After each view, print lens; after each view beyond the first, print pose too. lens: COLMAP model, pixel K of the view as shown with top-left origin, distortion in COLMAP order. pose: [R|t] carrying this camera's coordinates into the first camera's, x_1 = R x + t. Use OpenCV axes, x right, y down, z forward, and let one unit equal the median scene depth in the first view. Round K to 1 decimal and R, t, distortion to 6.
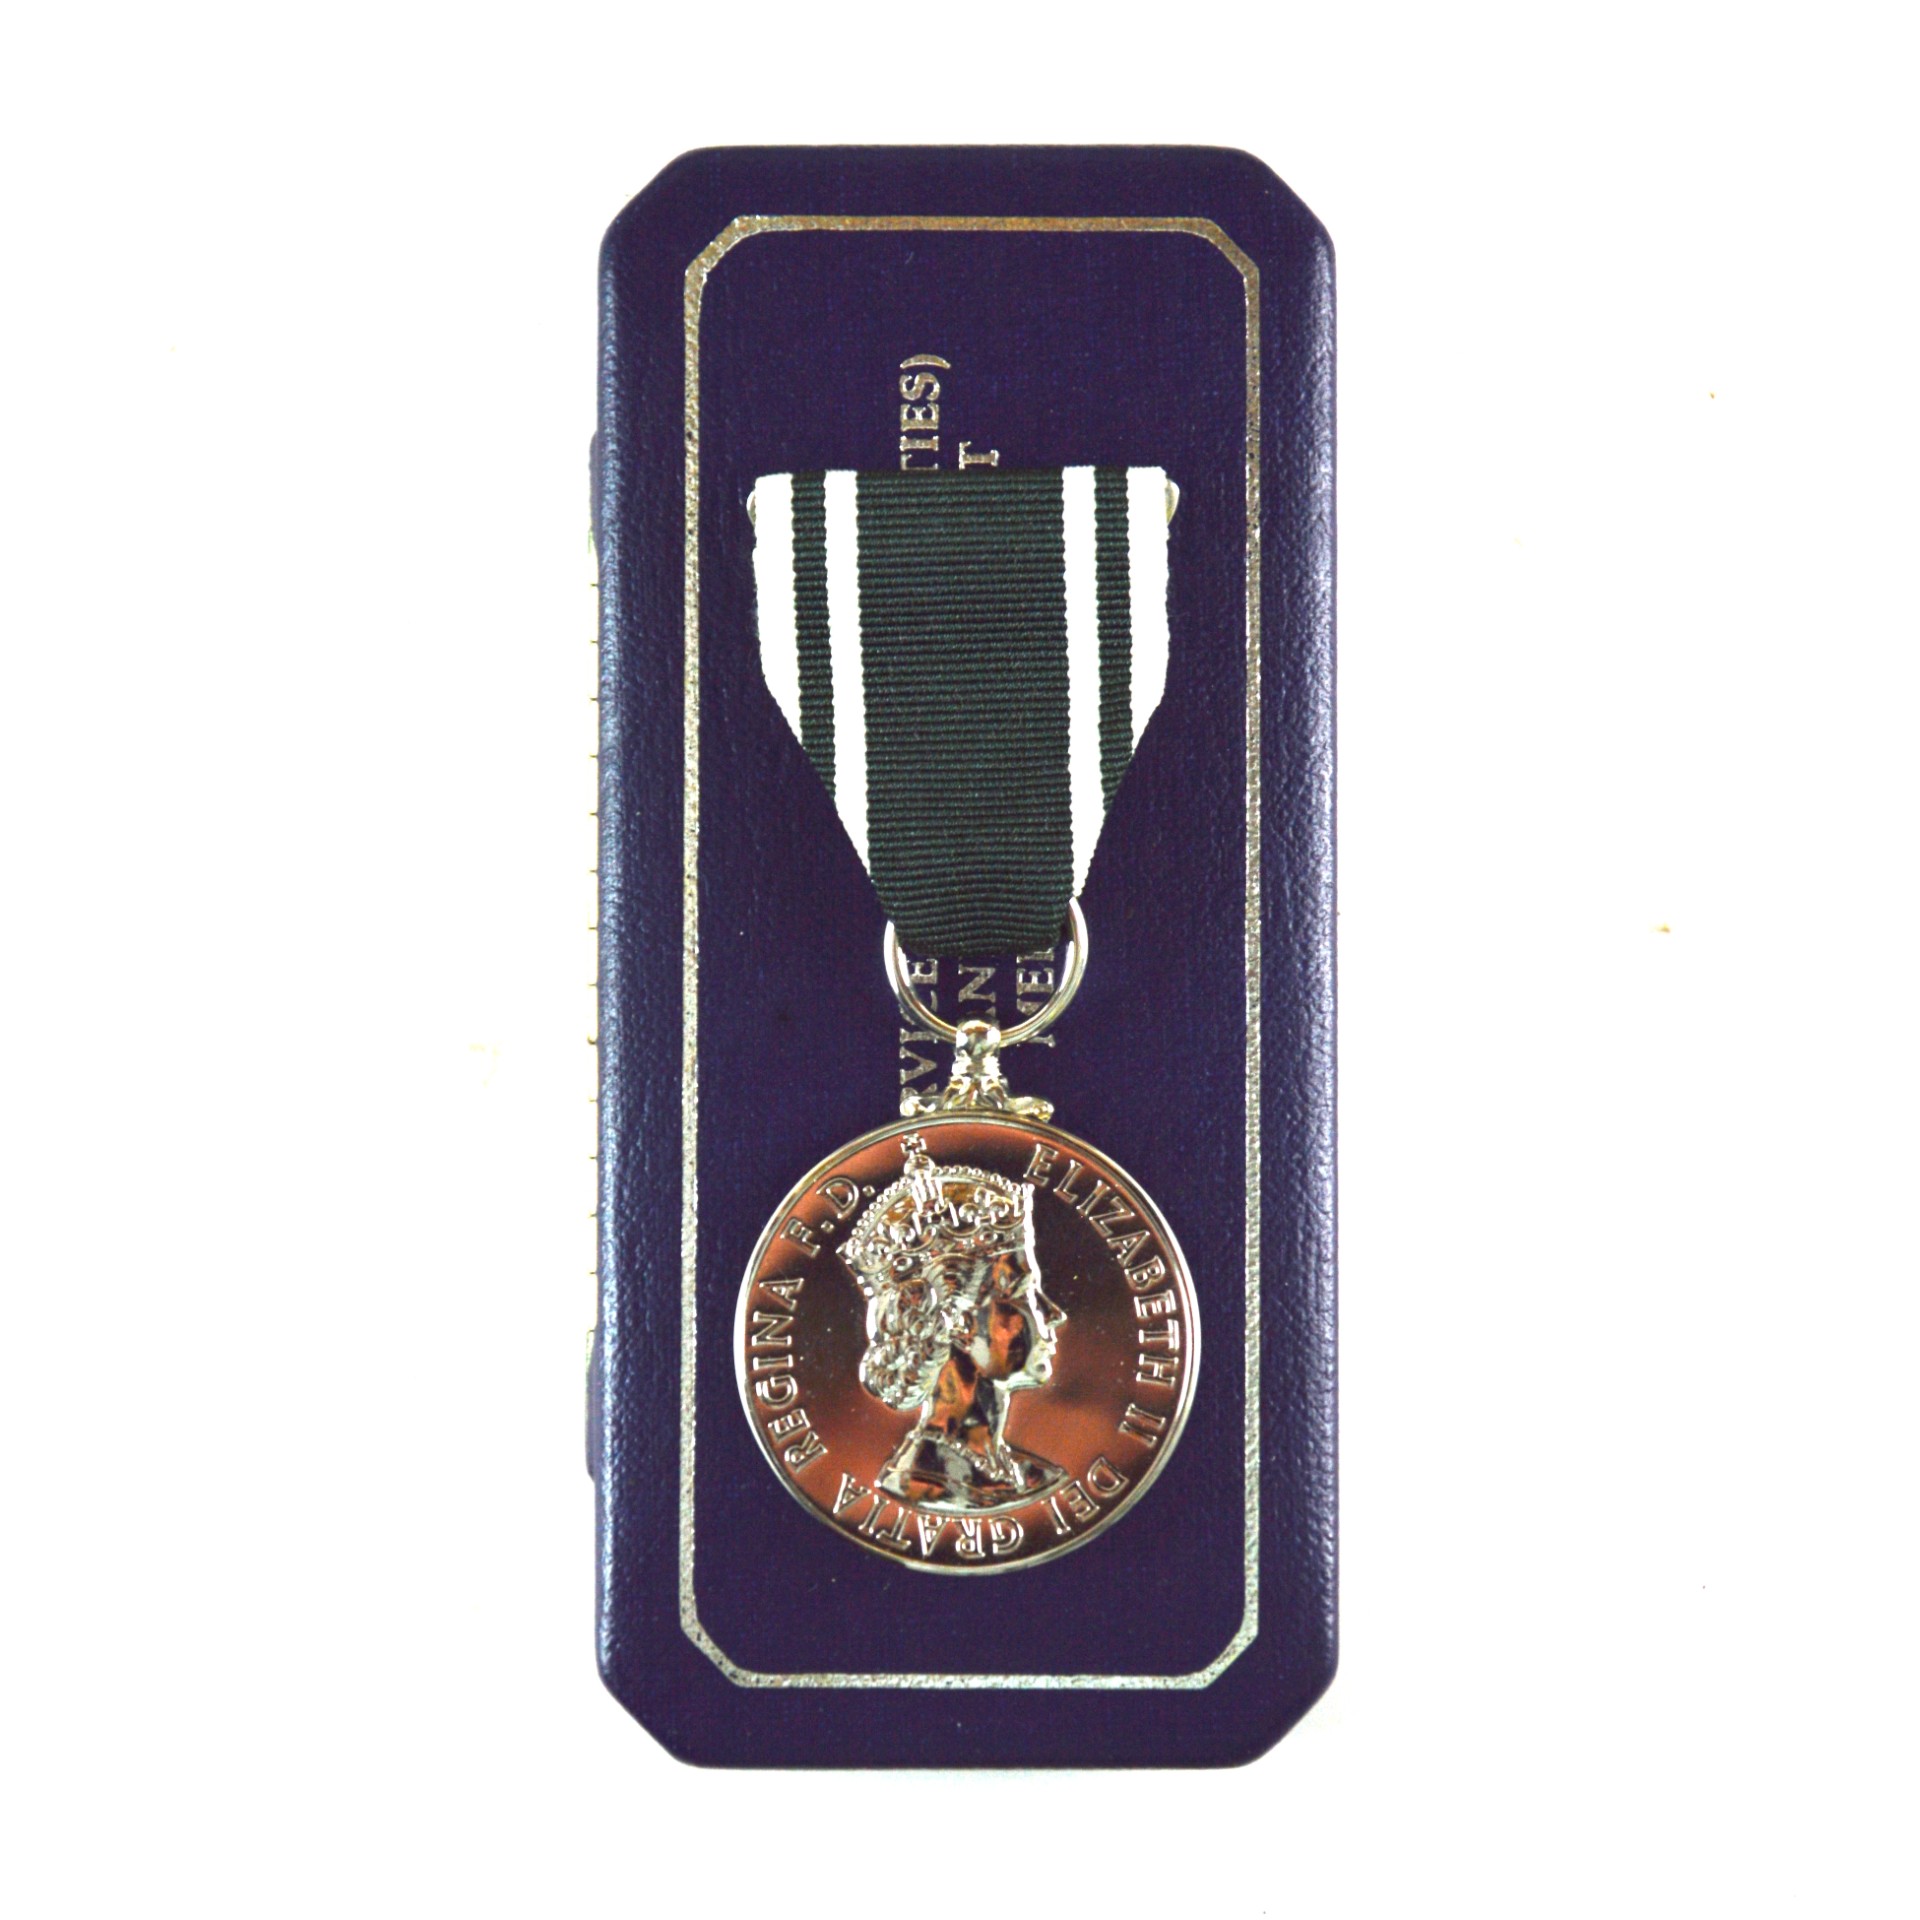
lens RADIAL K [[6823.4, 0, 953.3], [0, 6823.4, 957.3], [0, 0, 1]] dist [0.983376, 0.000000]
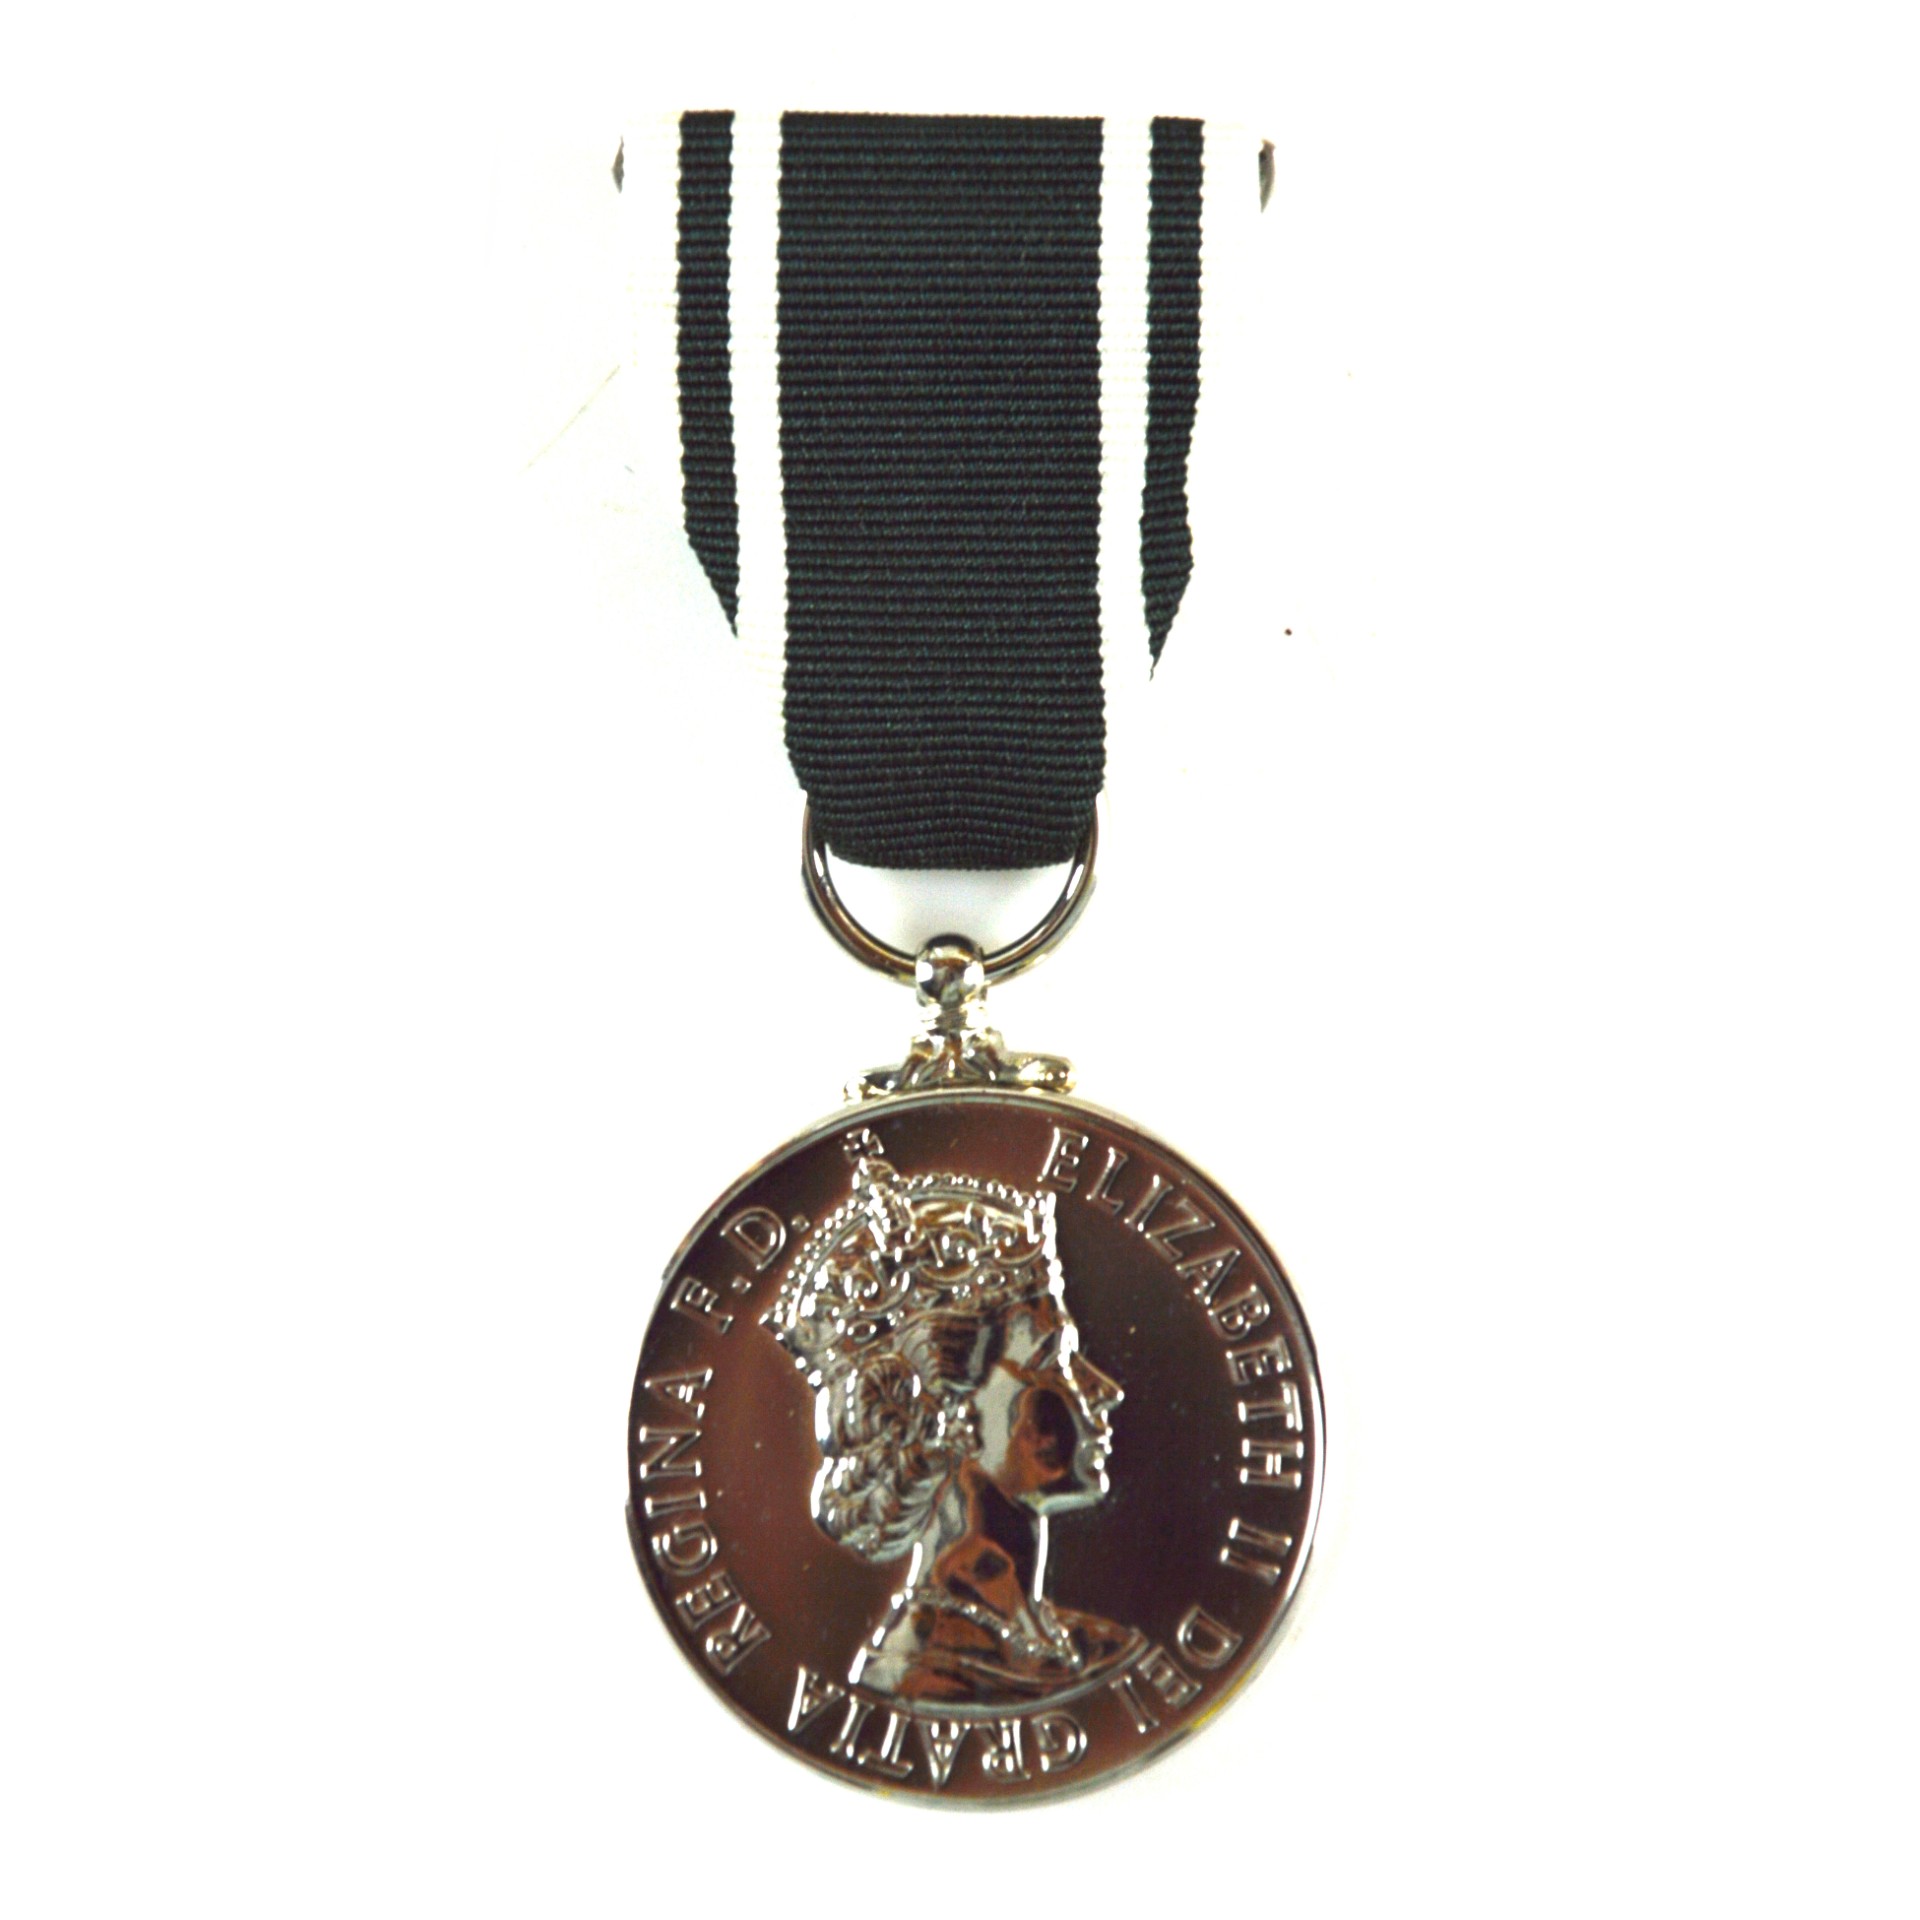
lens RADIAL K [[12449.6, 0, 962.2], [0, 12449.6, 962.6], [0, 0, 1]] dist [1.174591, 0.000000]
pose [[0.999301, 0.035685, 0.011111, -0.007378], [-0.035767, 0.999334, 0.007275, -0.000347], [-0.010844, -0.007668, 0.999912, -0.171154]]
